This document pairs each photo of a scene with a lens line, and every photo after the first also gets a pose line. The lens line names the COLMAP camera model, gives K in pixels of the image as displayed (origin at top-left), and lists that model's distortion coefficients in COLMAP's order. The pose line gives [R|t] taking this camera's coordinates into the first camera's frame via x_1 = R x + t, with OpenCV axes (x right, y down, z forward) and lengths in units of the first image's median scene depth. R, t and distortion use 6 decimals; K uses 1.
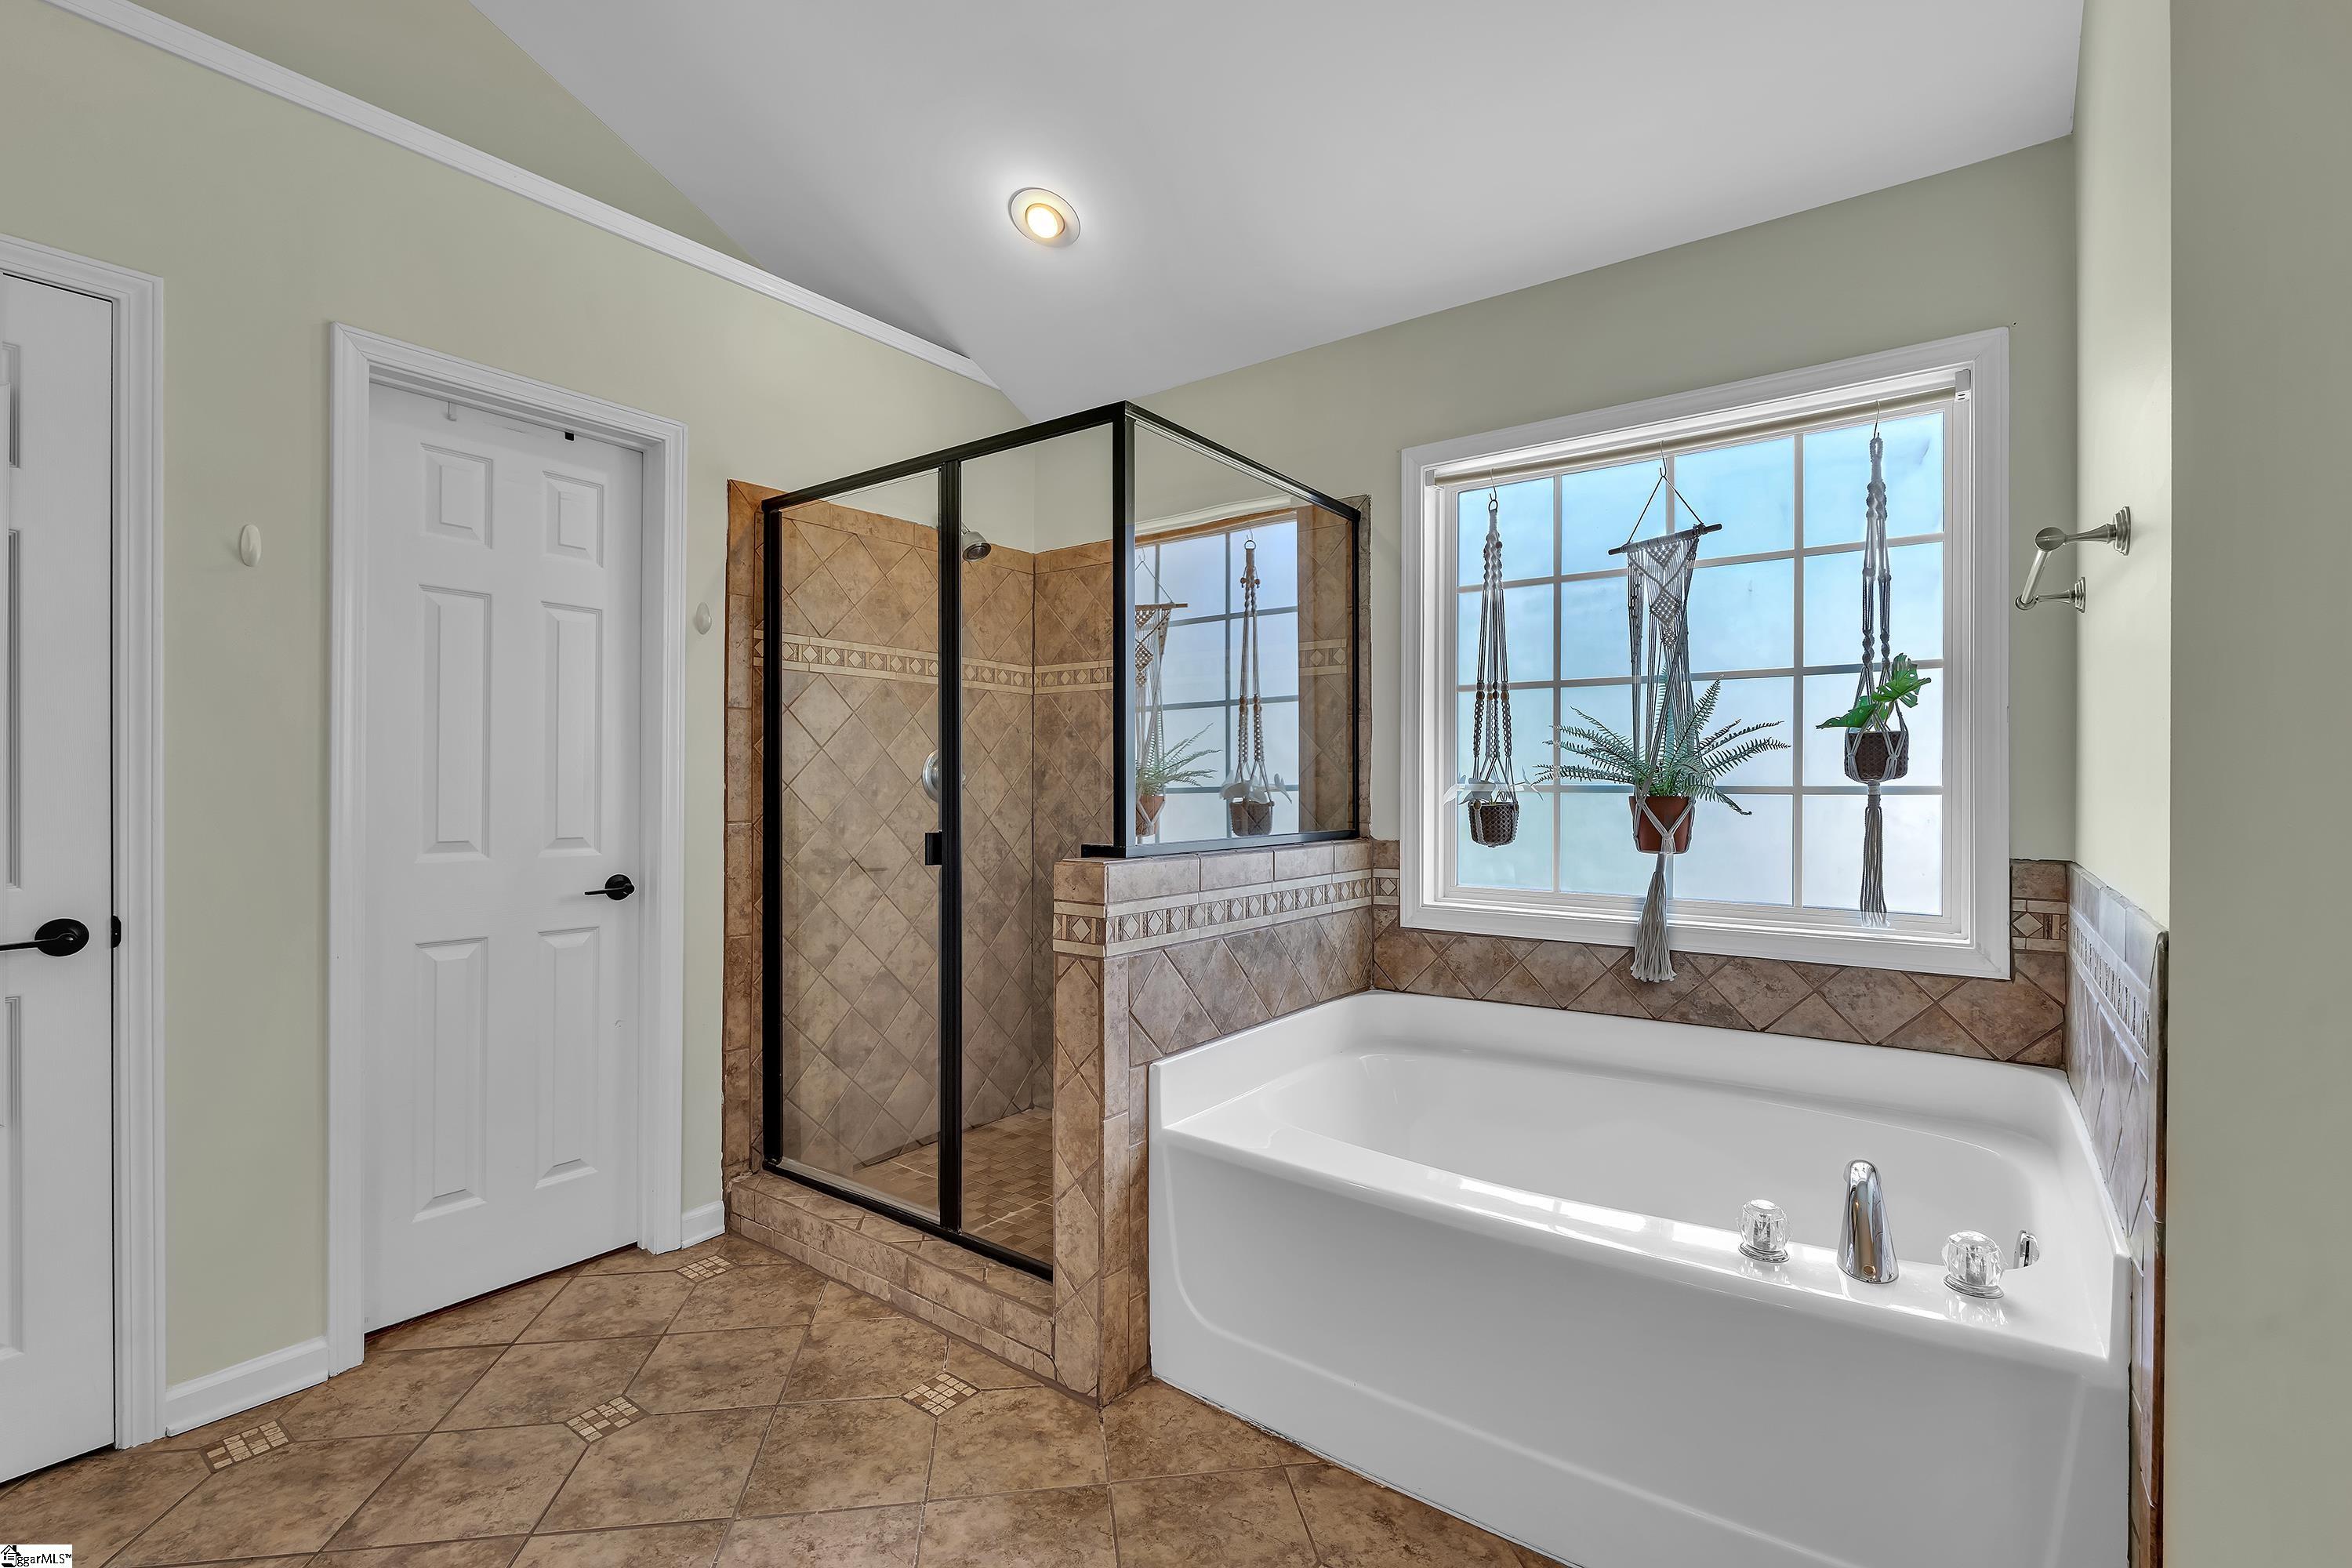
lens RADIAL K [[1044.8, 0, 1169.0], [0, 1044.8, 787.8], [0, 0, 1]] dist [-0.001104, -0.000197]
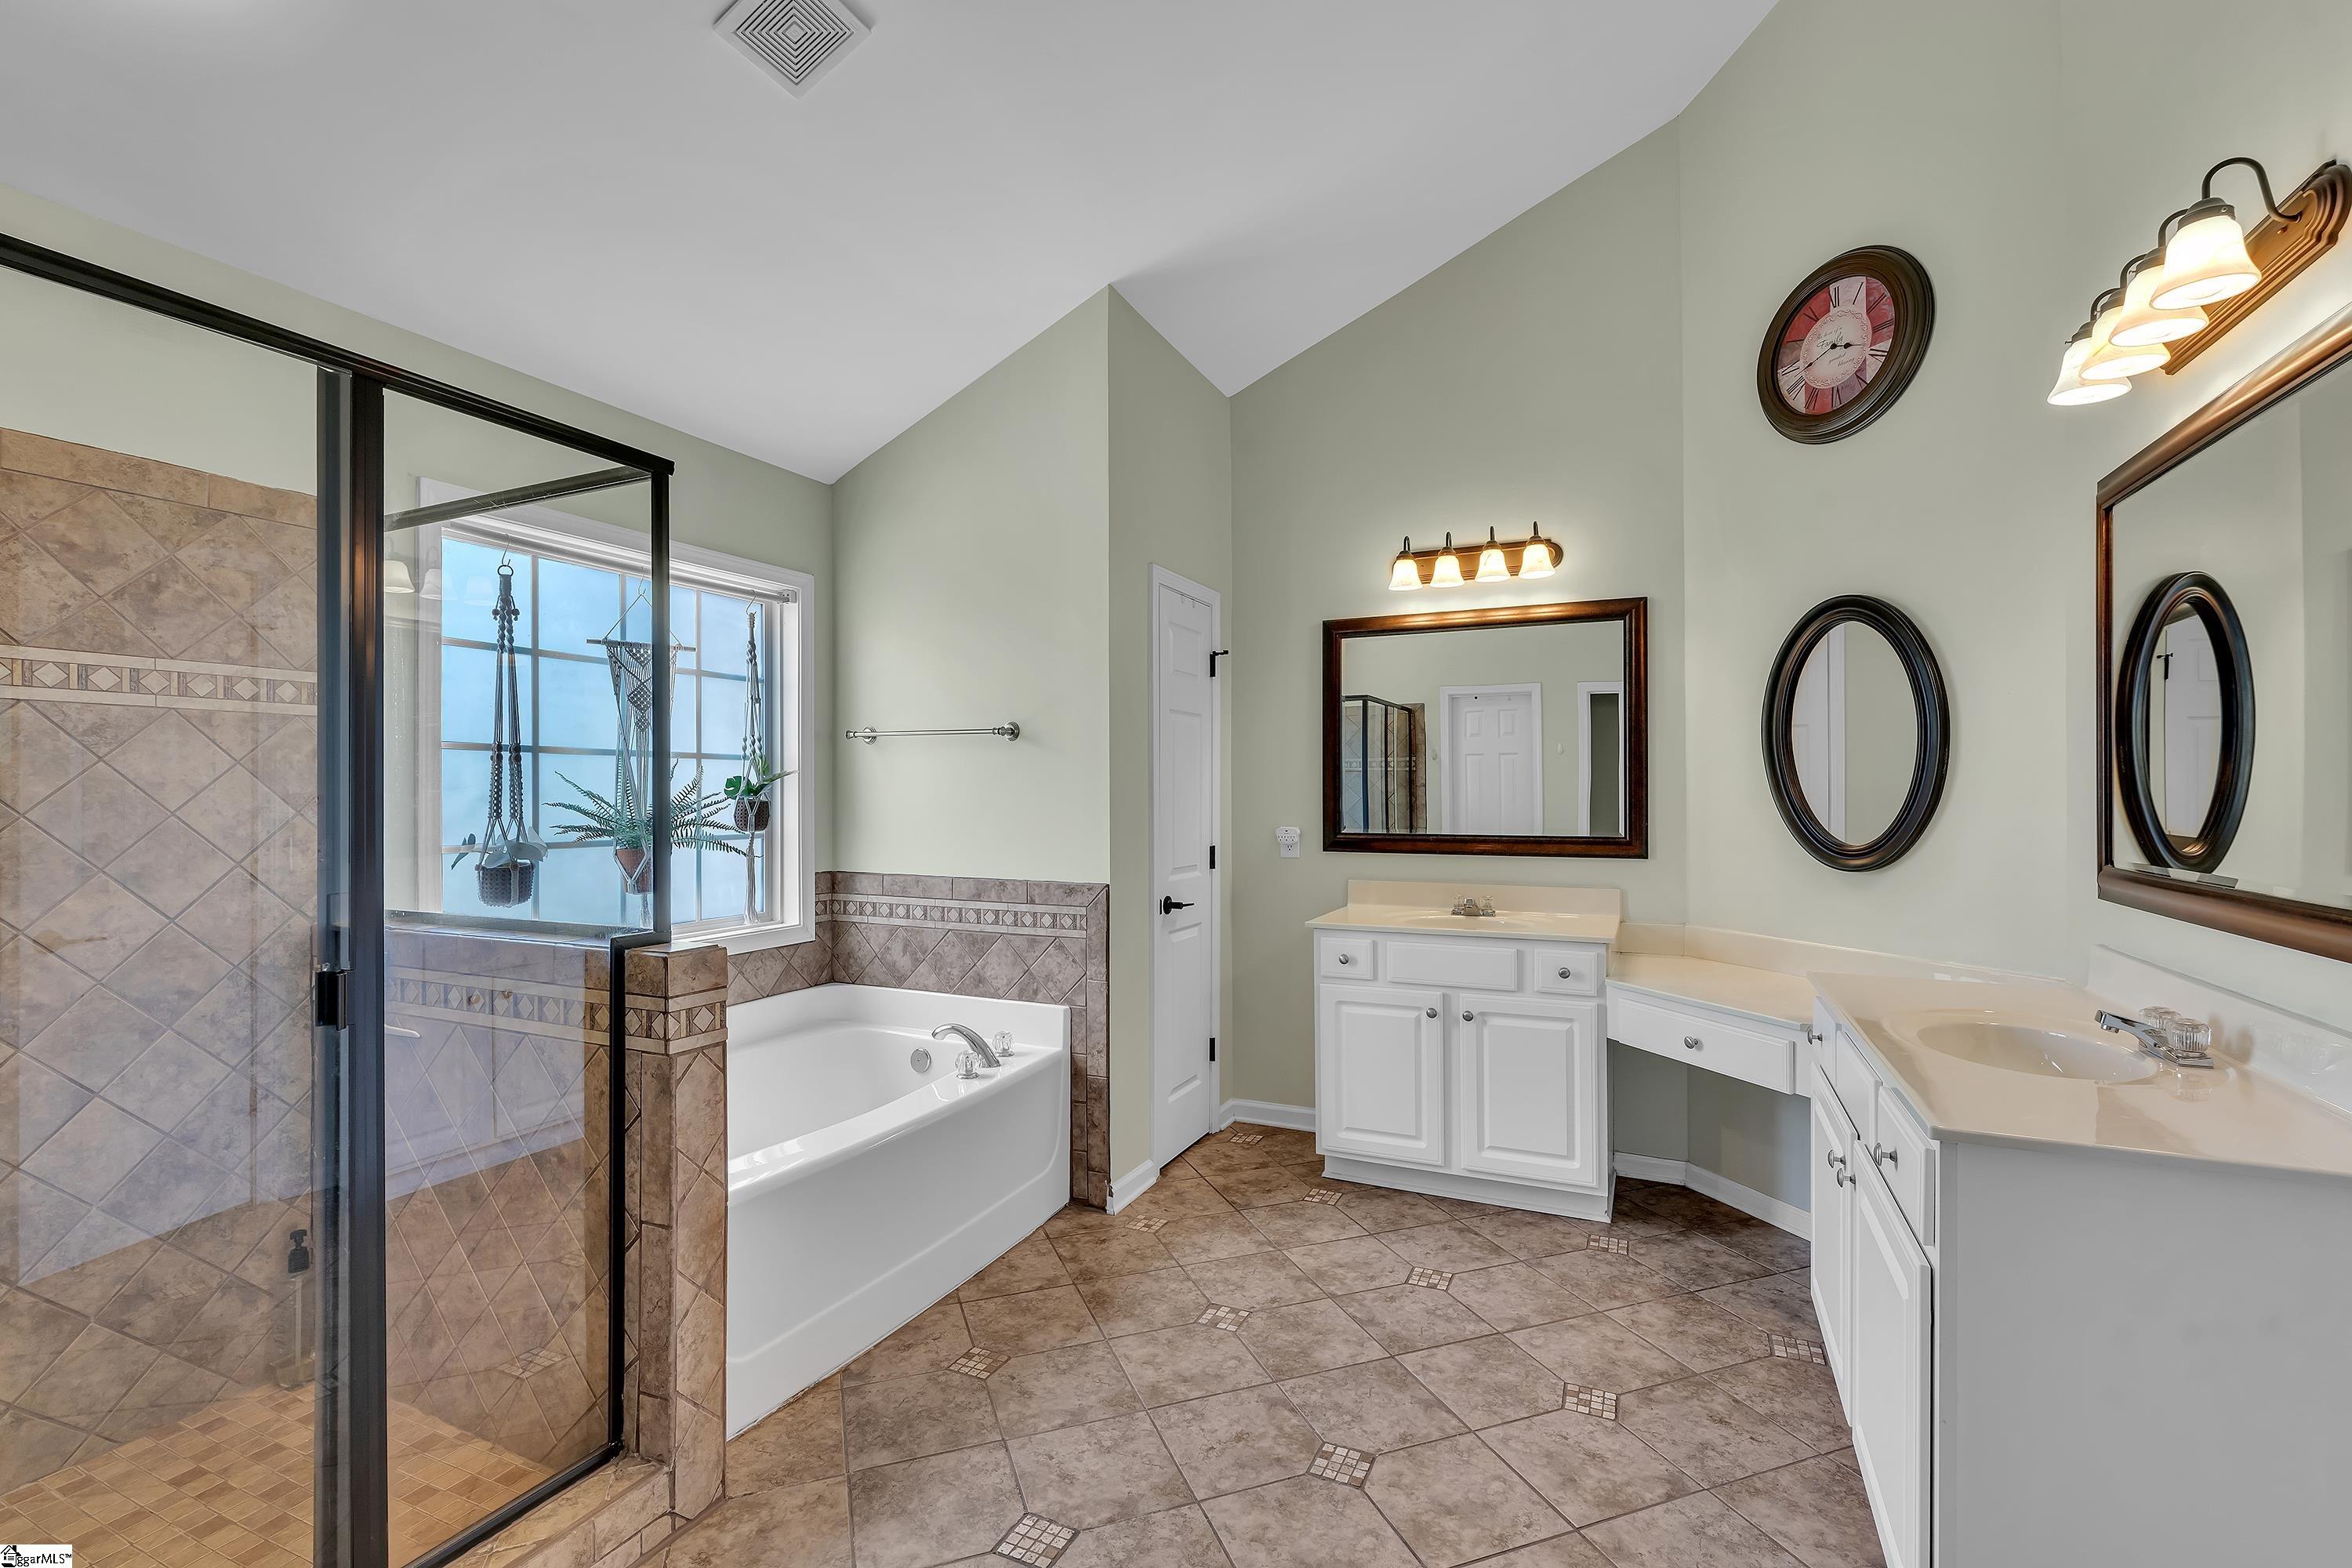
lens RADIAL K [[1044.8, 0, 1169.0], [0, 1044.8, 787.8], [0, 0, 1]] dist [-0.001104, -0.000197]
pose [[-0.199054, 0.004995, 0.979976, -1.085070], [0.004283, 0.999982, -0.004227, -0.068156], [-0.979979, 0.003356, -0.199072, 0.762723]]
